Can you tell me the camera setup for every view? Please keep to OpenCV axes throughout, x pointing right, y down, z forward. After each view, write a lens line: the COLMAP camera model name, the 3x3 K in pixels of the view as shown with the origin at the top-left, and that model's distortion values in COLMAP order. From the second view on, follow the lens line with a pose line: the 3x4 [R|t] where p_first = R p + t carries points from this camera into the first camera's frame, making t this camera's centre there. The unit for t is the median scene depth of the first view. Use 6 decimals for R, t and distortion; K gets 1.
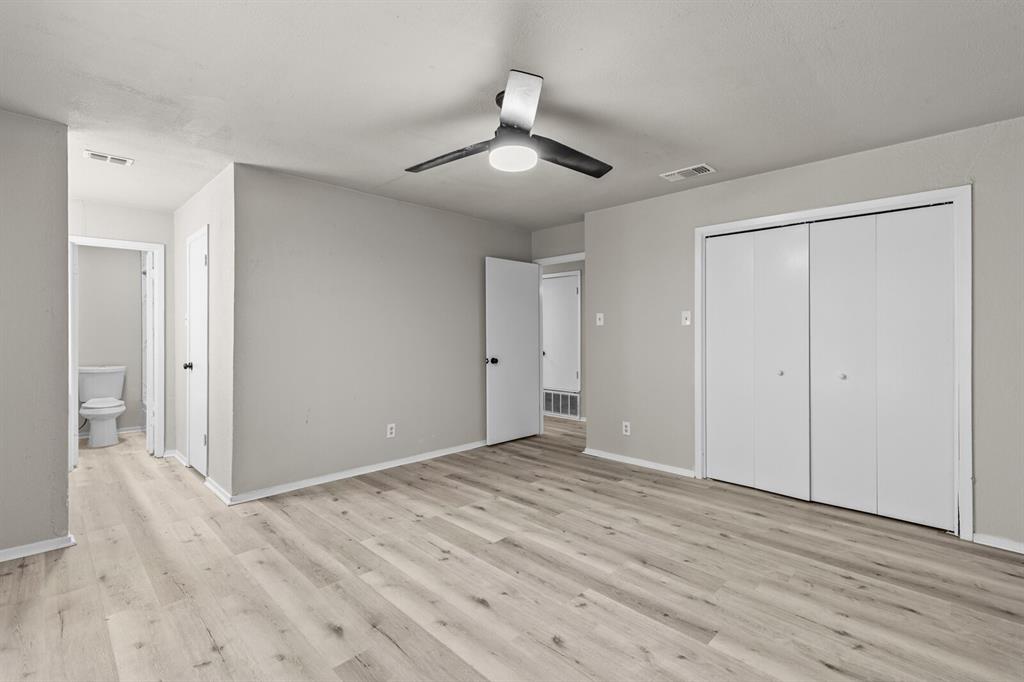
lens RADIAL K [[459.9, 0, 510.9], [0, 459.9, 336.3], [0, 0, 1]] dist [0.014476, 0.002396]
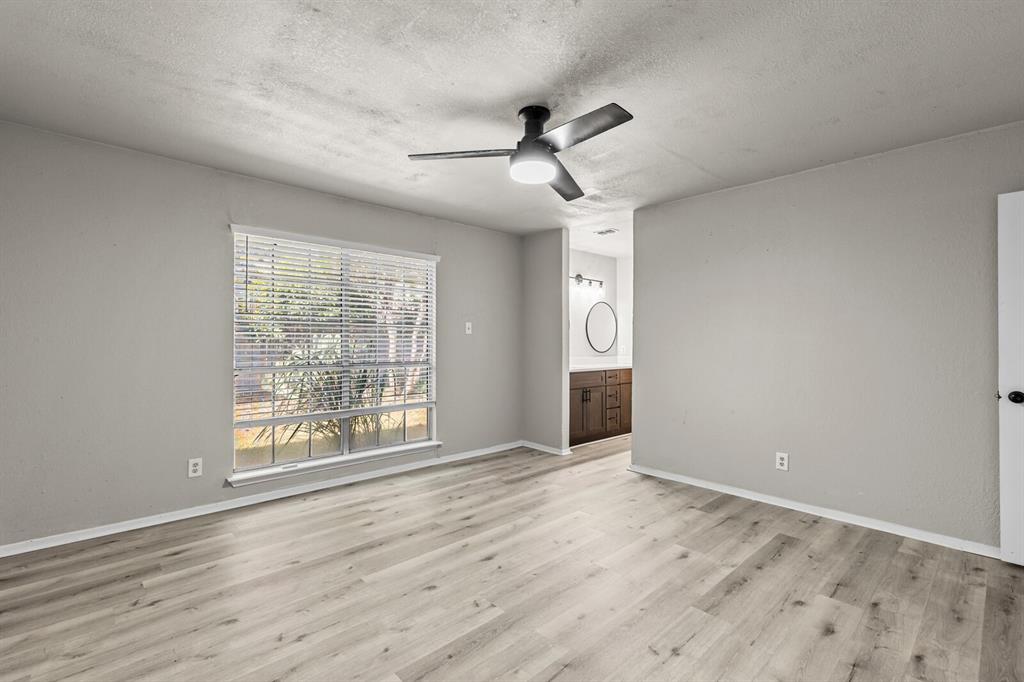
lens RADIAL K [[459.9, 0, 509.0], [0, 459.9, 340.7], [0, 0, 1]] dist [0.014476, 0.002396]
pose [[-0.035204, -0.004839, -0.999368, 0.733442], [-0.009444, 0.999945, -0.004509, -0.003411], [0.999336, 0.009280, -0.035248, 0.680296]]
